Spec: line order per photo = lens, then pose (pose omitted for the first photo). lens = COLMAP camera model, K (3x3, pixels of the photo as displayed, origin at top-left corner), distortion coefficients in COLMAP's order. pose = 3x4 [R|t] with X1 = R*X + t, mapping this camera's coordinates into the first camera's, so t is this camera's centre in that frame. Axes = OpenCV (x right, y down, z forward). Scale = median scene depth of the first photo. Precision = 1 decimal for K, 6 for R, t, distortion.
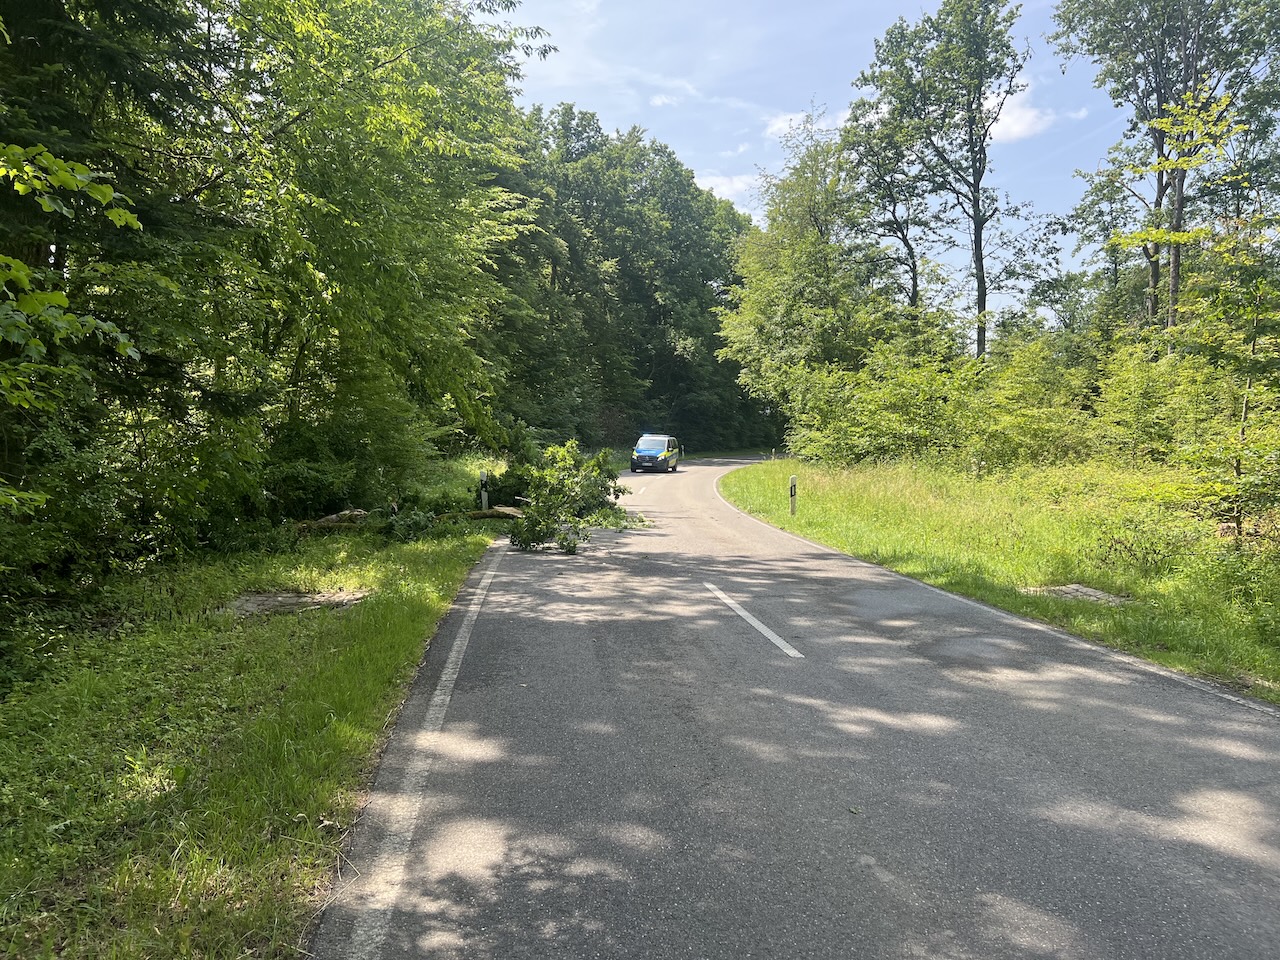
lens RADIAL K [[919.4, 0, 640.0], [0, 919.4, 480.0], [0, 0, 1]] dist [0.010732, -0.021392]
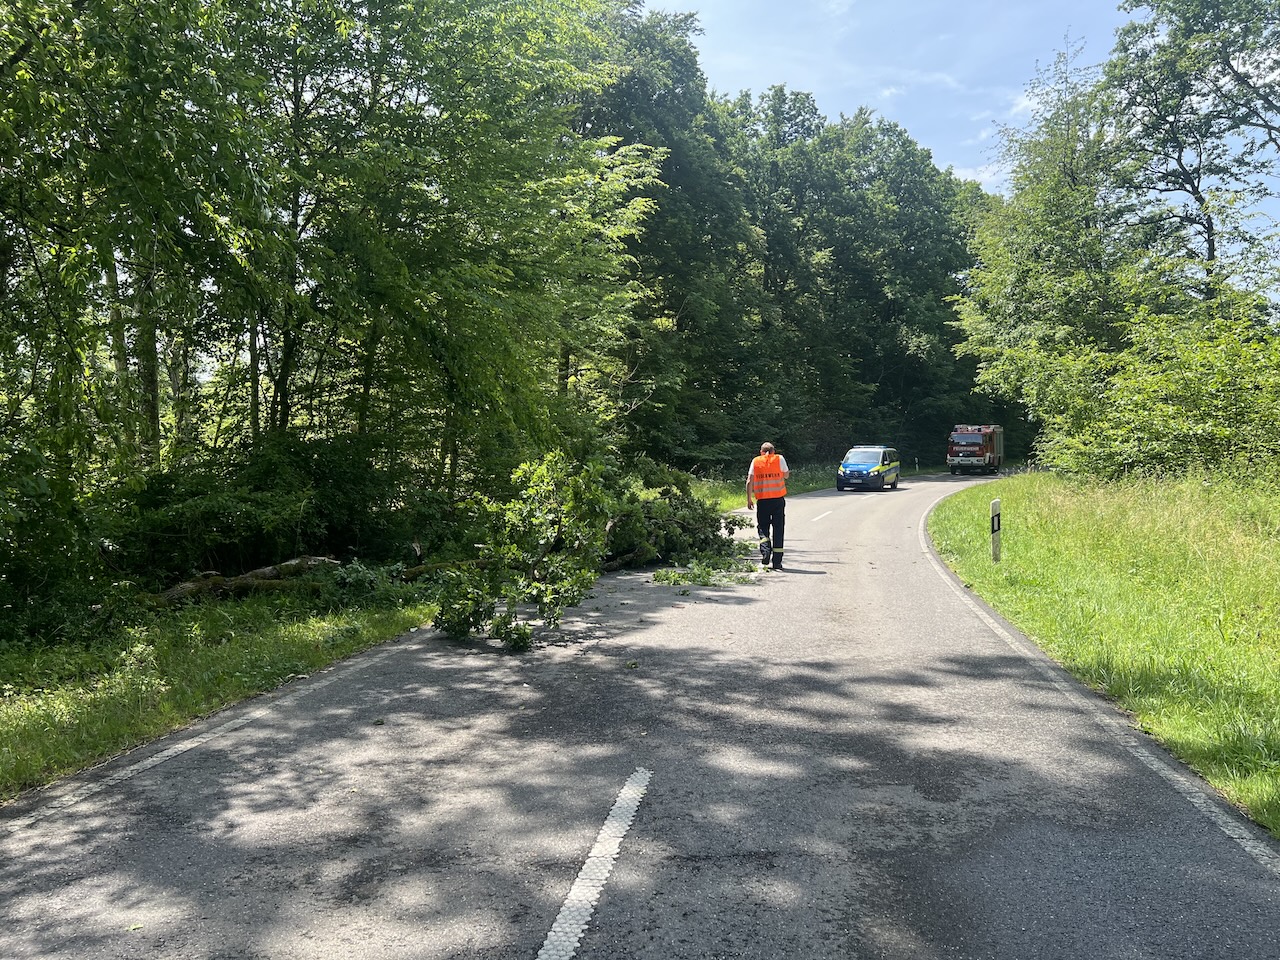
lens RADIAL K [[919.4, 0, 640.0], [0, 919.4, 480.0], [0, 0, 1]] dist [0.010732, -0.021392]
pose [[0.962986, -0.012765, -0.269248, 0.036791], [0.008164, 0.999801, -0.018202, -0.003367], [0.269427, 0.015330, 0.962899, 0.111866]]
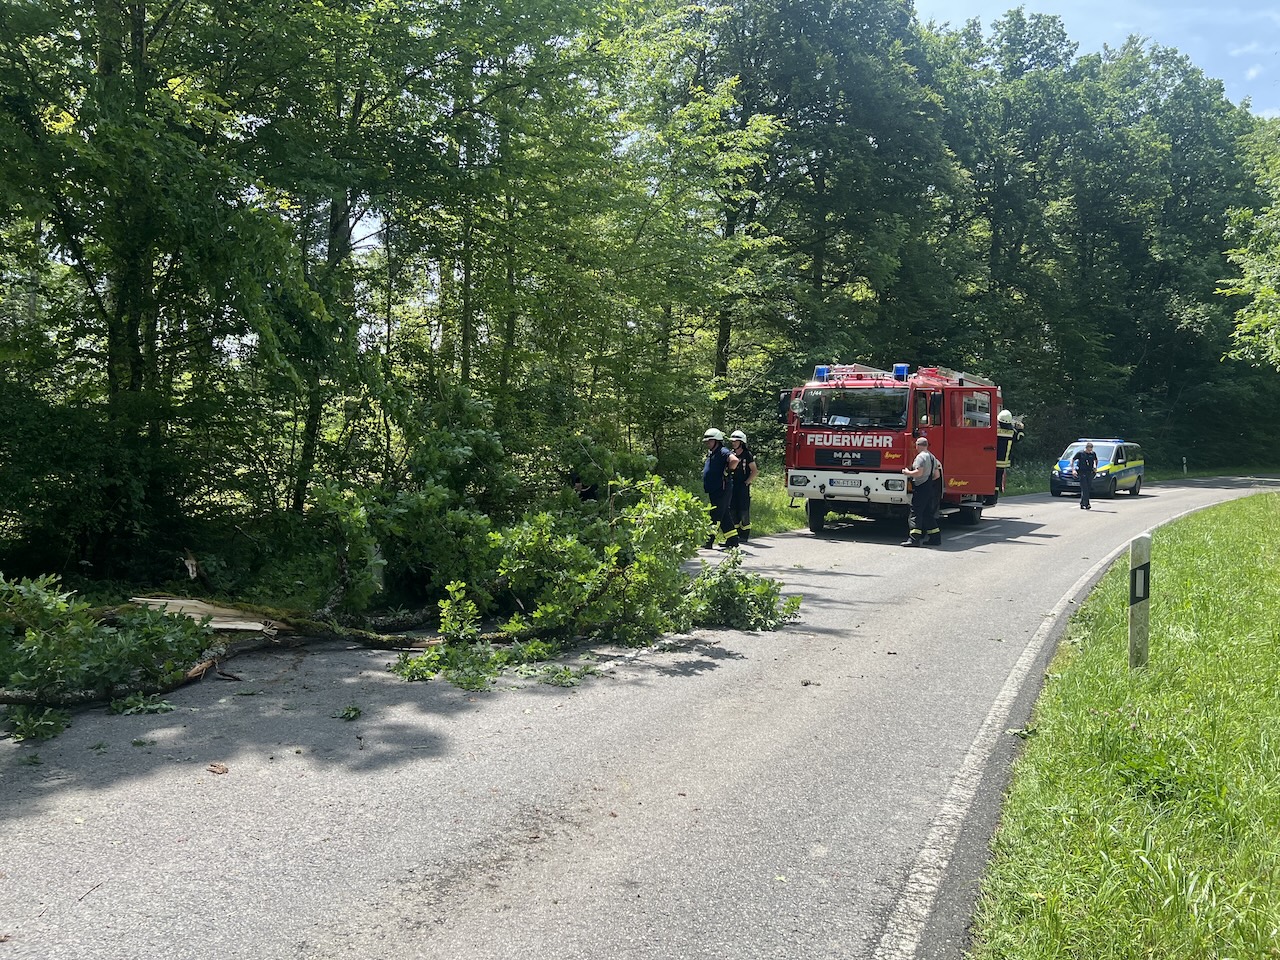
lens RADIAL K [[916.0, 0, 640.0], [0, 916.0, 480.0], [0, 0, 1]] dist [0.041683, -0.062534]
pose [[0.858268, 0.016874, -0.512924, 0.065255], [-0.024007, 0.999685, -0.007283, -0.006092], [0.512640, 0.018565, 0.858403, 0.233429]]
